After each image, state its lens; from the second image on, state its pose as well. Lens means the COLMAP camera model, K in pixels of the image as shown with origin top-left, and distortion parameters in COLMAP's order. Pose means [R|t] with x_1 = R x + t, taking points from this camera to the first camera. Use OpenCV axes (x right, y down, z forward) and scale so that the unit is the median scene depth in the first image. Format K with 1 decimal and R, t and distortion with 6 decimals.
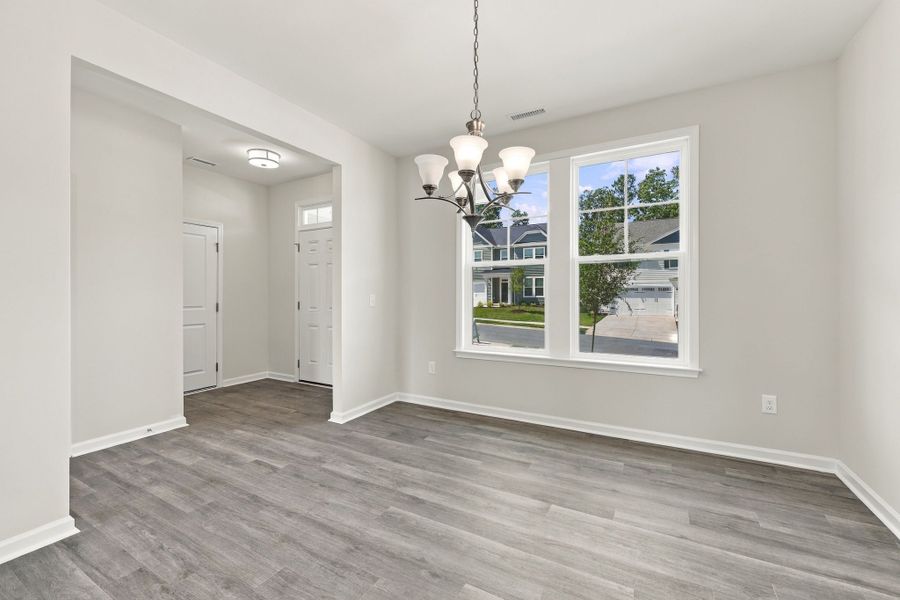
lens RADIAL K [[368.0, 0, 448.2], [0, 368.0, 294.4], [0, 0, 1]] dist [-0.001177, 0.000403]
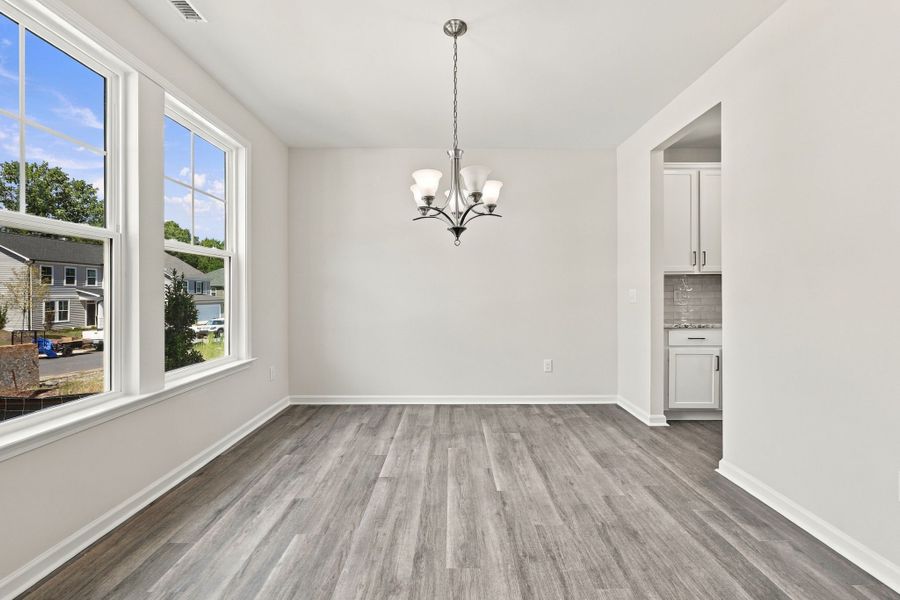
lens RADIAL K [[368.0, 0, 448.2], [0, 368.0, 294.4], [0, 0, 1]] dist [-0.001177, 0.000403]
pose [[-0.487734, 0.001643, 0.872991, -0.777751], [0.002411, 0.999997, -0.000535, 0.001642], [-0.872989, 0.001844, -0.487737, 1.285391]]
